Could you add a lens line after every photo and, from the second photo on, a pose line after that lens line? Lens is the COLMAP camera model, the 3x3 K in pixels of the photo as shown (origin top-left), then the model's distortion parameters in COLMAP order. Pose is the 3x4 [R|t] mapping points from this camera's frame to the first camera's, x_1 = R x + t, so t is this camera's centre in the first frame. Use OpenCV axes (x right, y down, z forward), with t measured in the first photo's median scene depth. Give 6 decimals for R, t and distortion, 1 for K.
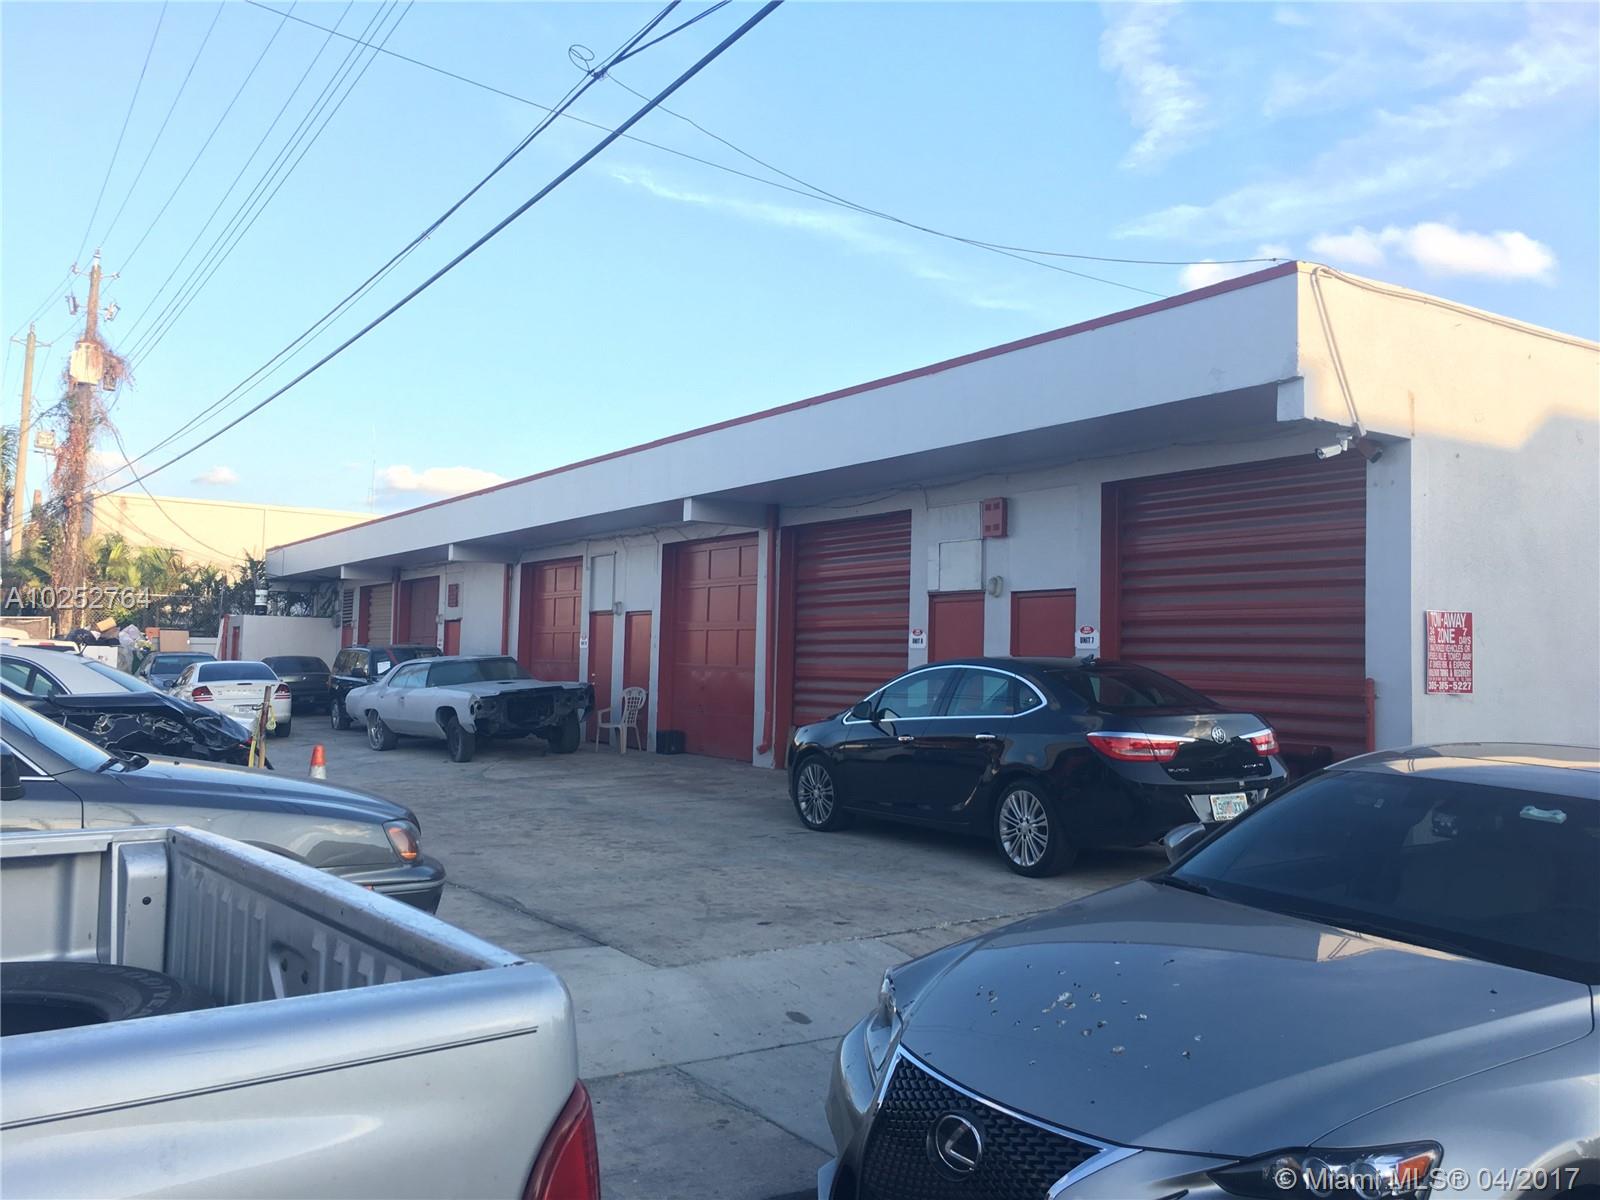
lens RADIAL K [[1360.6, 0, 800.0], [0, 1360.6, 600.0], [0, 0, 1]] dist [0.053262, -0.007625]
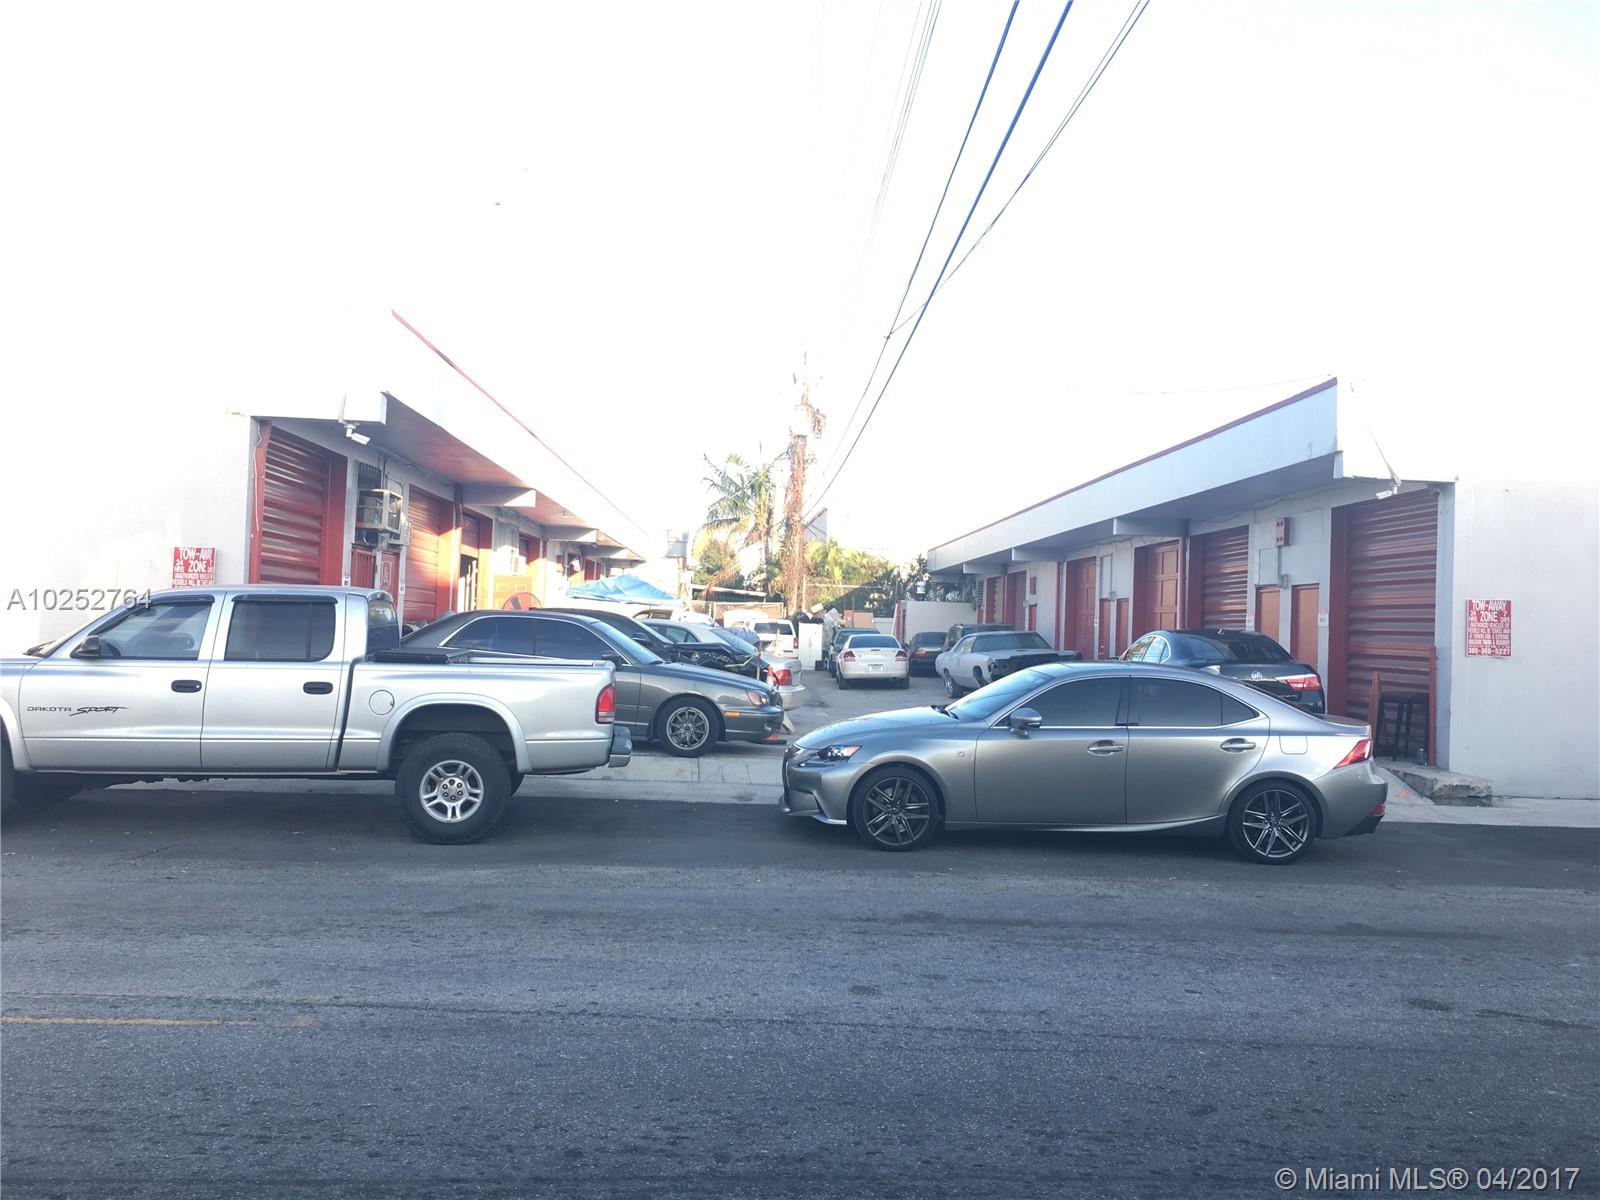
lens RADIAL K [[1360.6, 0, 800.0], [0, 1360.6, 600.0], [0, 0, 1]] dist [0.053262, -0.007625]
pose [[0.862538, -0.004349, -0.505973, 0.238004], [0.010758, 0.999895, 0.009744, -0.005527], [0.505877, -0.013848, 0.862494, -0.254413]]
